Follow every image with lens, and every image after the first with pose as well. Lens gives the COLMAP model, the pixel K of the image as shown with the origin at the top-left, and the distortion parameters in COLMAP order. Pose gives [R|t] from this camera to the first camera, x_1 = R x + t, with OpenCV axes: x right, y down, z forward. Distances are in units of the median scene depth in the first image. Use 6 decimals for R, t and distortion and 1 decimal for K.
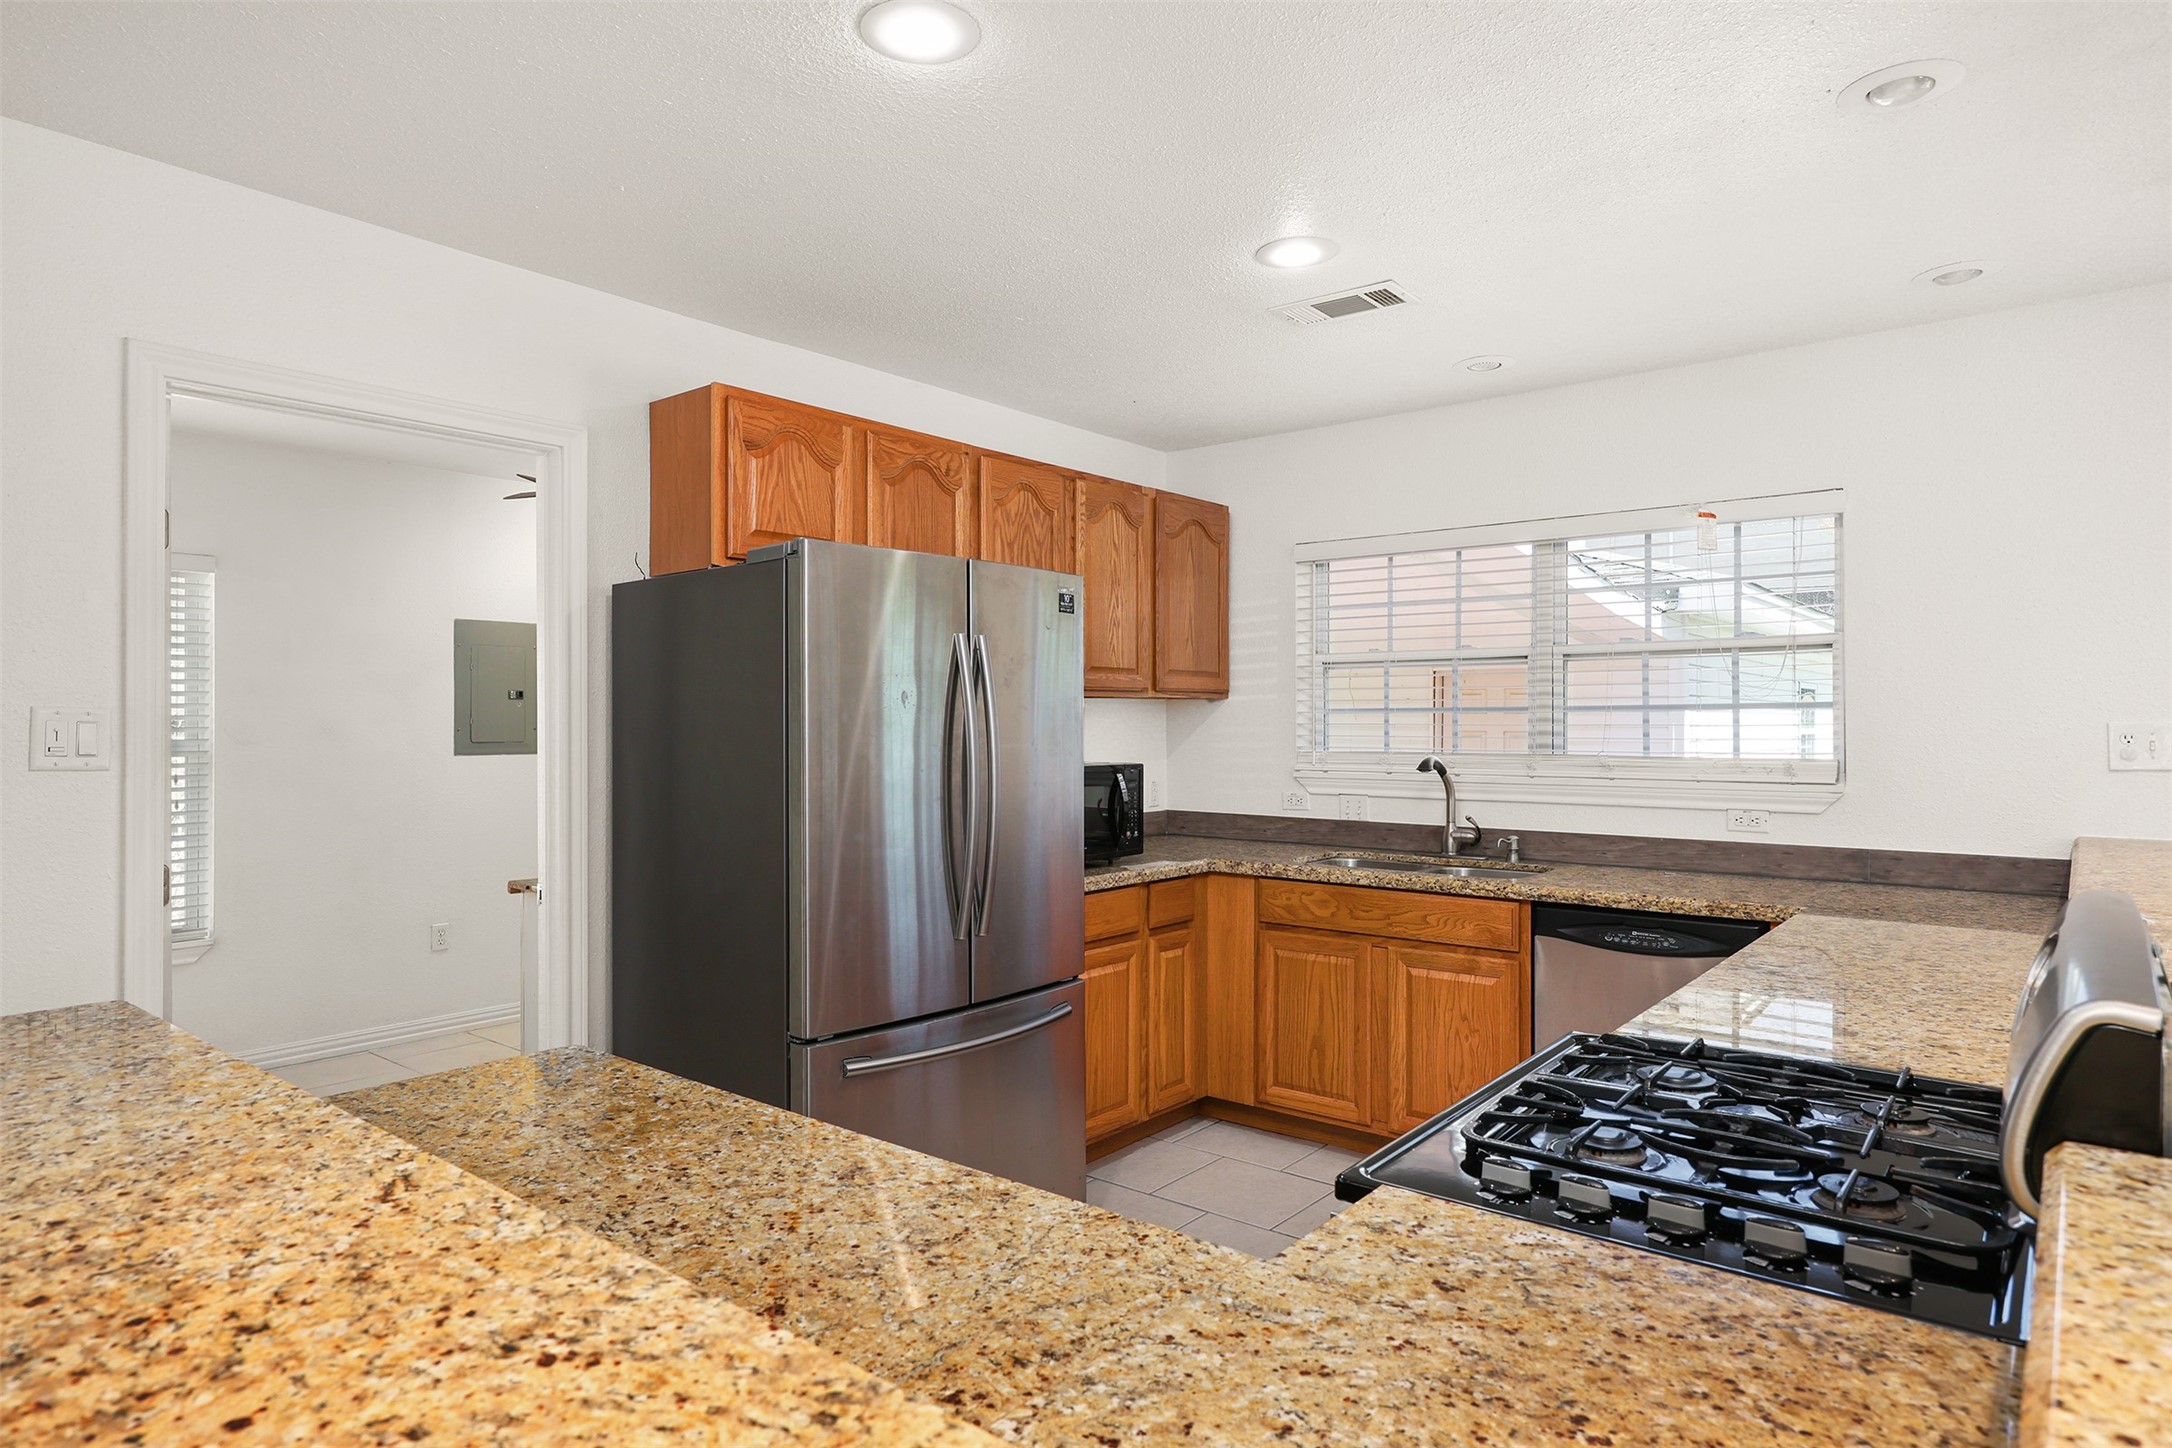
lens RADIAL K [[1195.2, 0, 1052.3], [0, 1195.2, 806.9], [0, 0, 1]] dist [-0.001937, -0.000205]
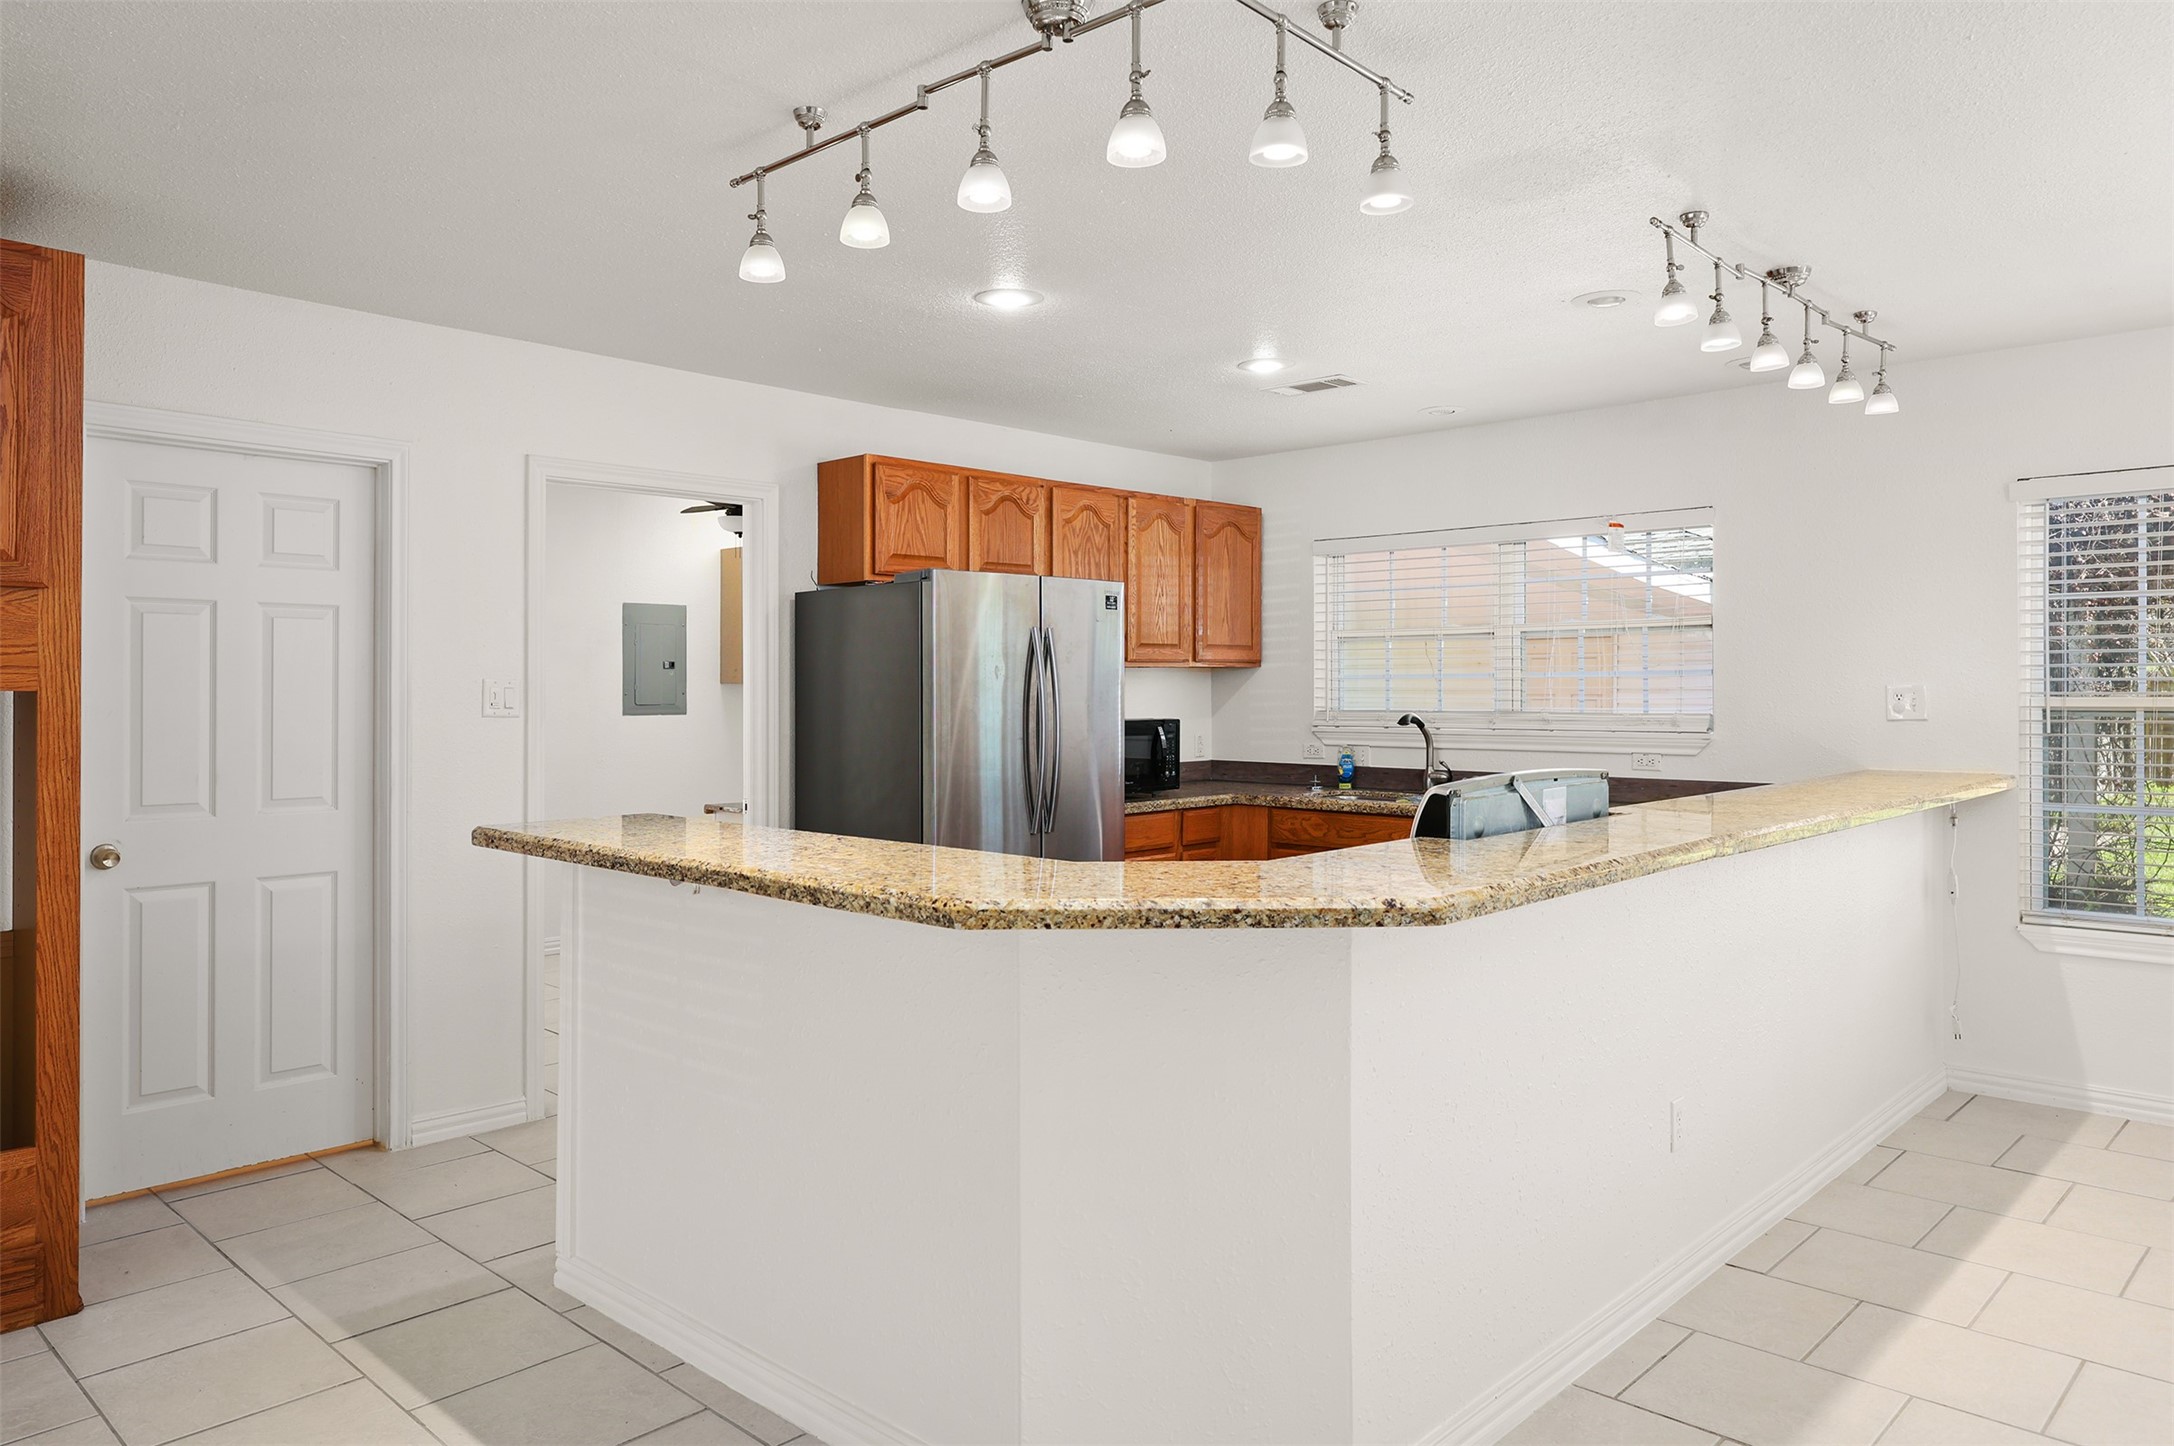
lens RADIAL K [[1428.0, 0, 1087.0], [0, 1428.0, 723.0], [0, 0, 1]] dist [0.008647, 0.001462]
pose [[0.998582, -0.001349, -0.053220, 0.058325], [-0.001069, 0.998970, -0.045372, 0.038005], [0.053227, 0.045364, 0.997552, -0.536421]]
